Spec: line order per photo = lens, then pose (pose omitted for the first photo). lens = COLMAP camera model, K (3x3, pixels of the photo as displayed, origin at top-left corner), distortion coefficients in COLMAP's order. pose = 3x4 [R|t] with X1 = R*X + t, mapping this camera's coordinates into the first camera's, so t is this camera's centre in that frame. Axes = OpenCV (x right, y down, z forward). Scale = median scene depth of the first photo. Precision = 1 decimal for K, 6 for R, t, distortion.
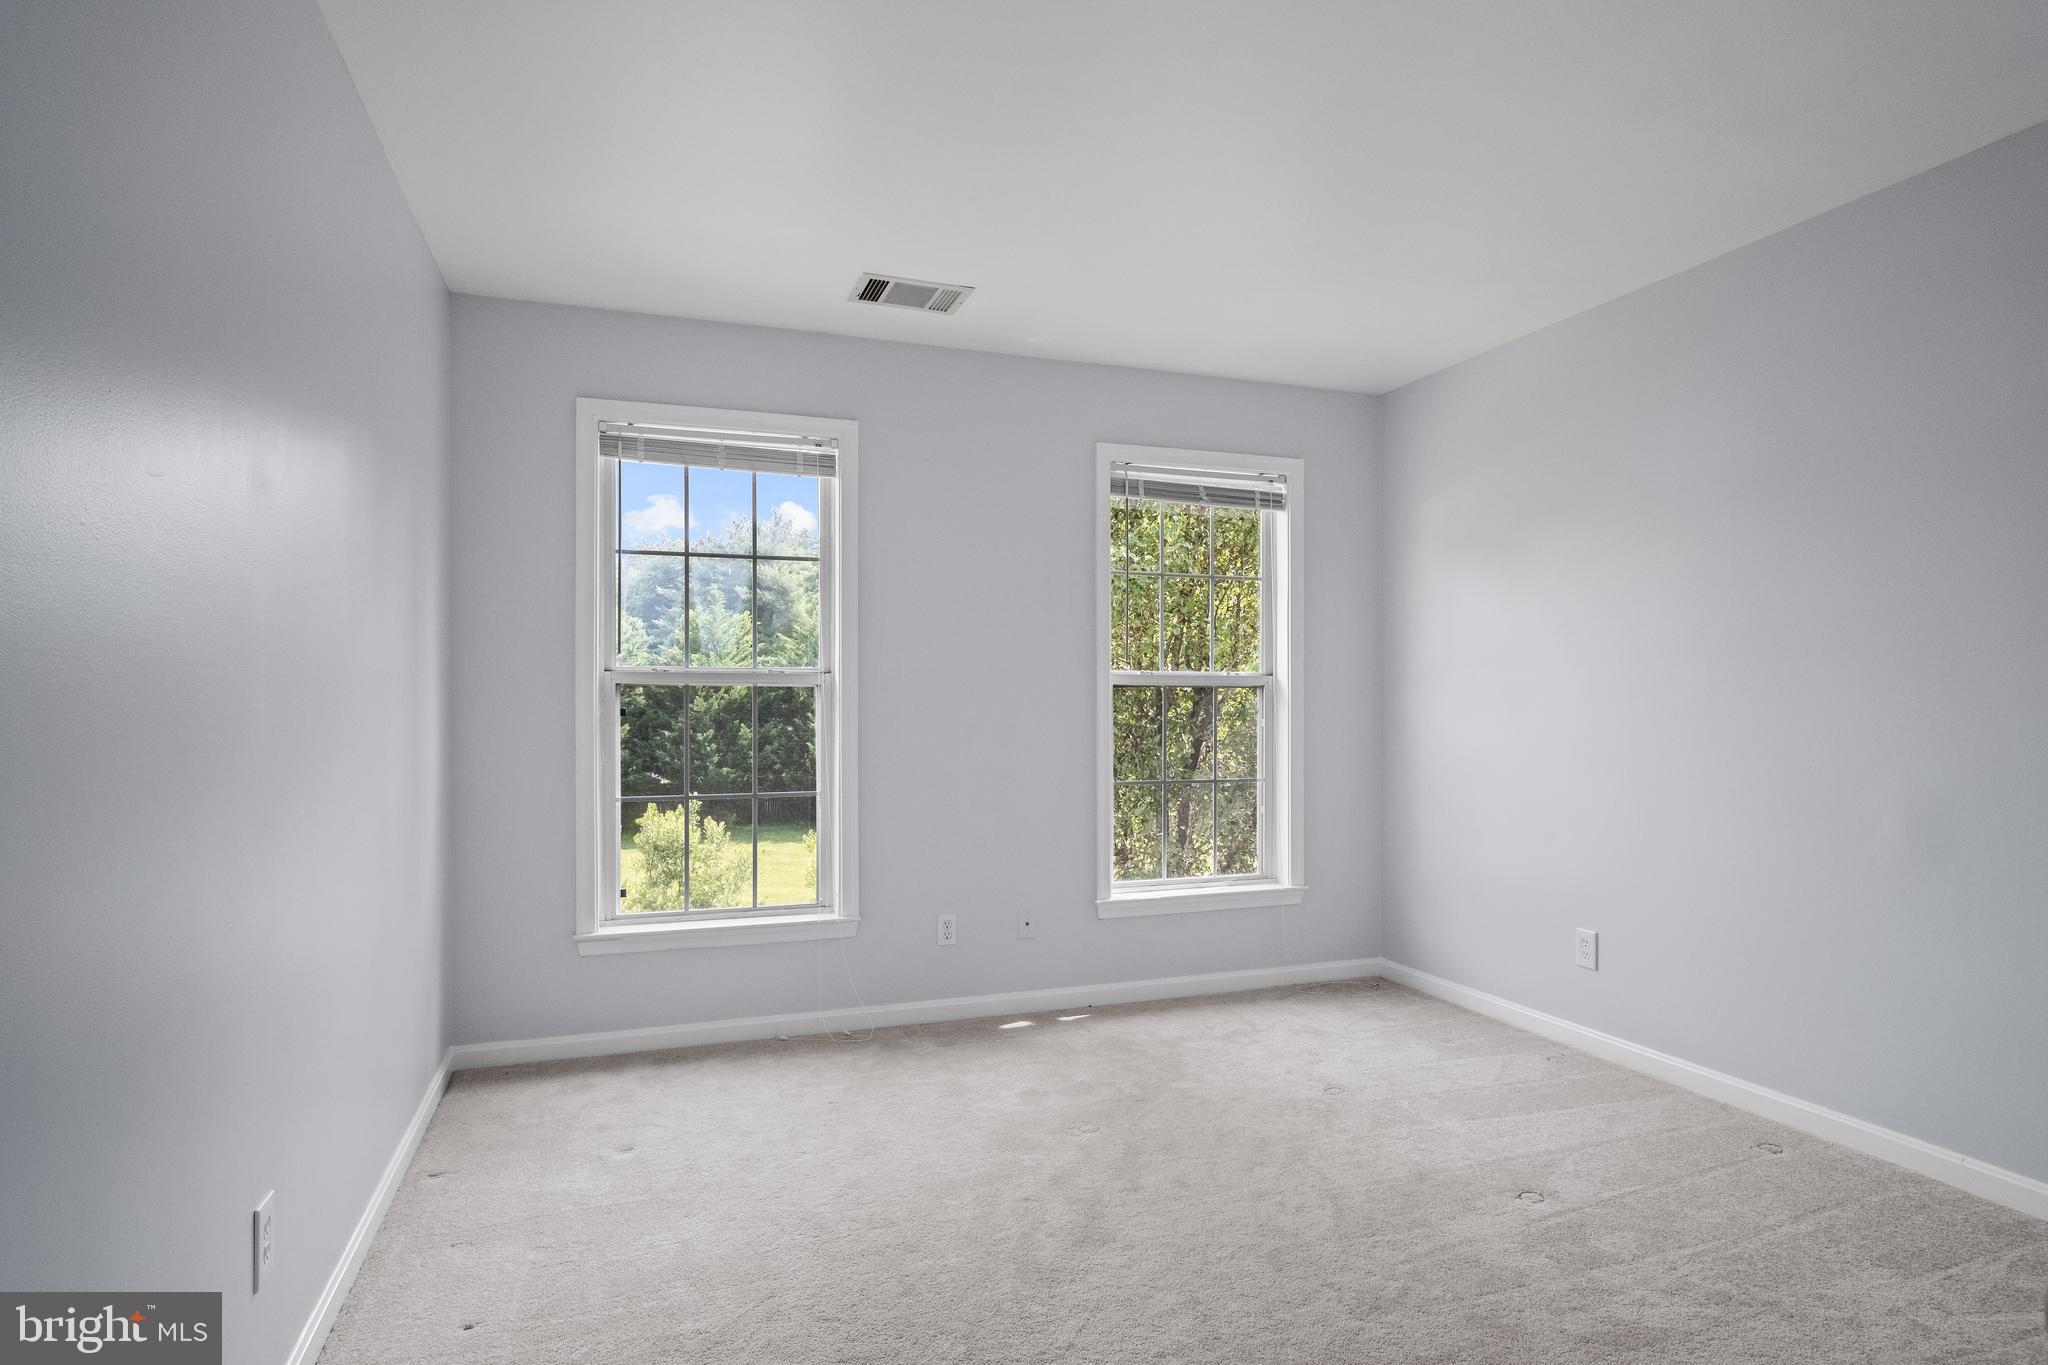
lens RADIAL K [[1110.5, 0, 1025.3], [0, 1110.5, 690.7], [0, 0, 1]] dist [-0.009667, 0.002005]
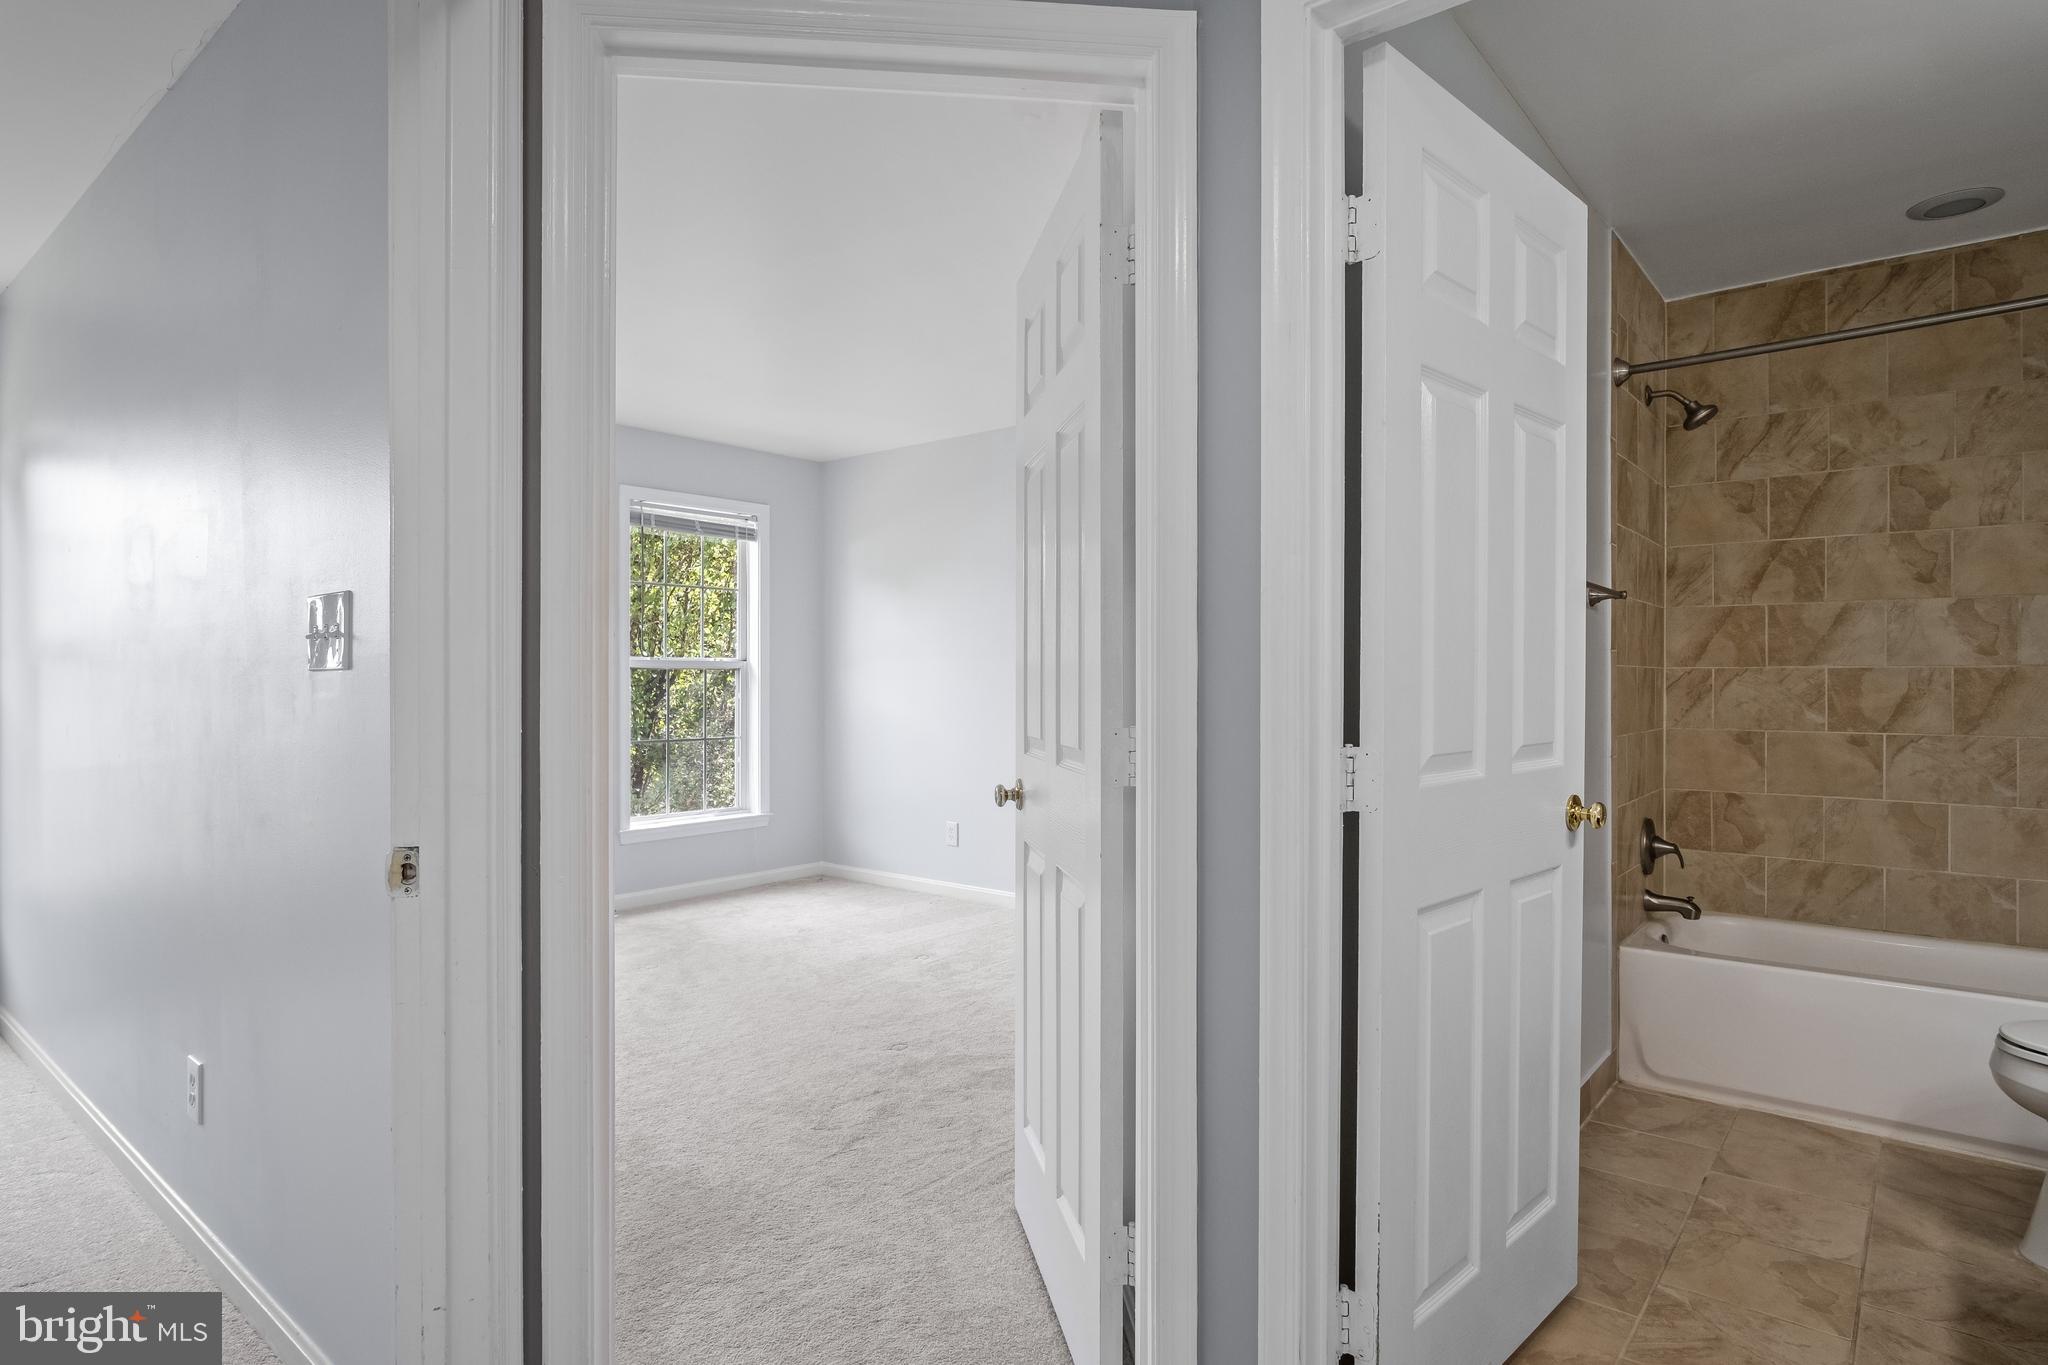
lens RADIAL K [[1110.5, 0, 1025.3], [0, 1110.5, 690.7], [0, 0, 1]] dist [-0.009667, 0.002005]
pose [[0.863662, -0.007455, 0.504017, -0.181223], [-0.002779, 0.999805, 0.019550, -0.005376], [-0.504064, -0.018286, 0.863472, -0.377766]]
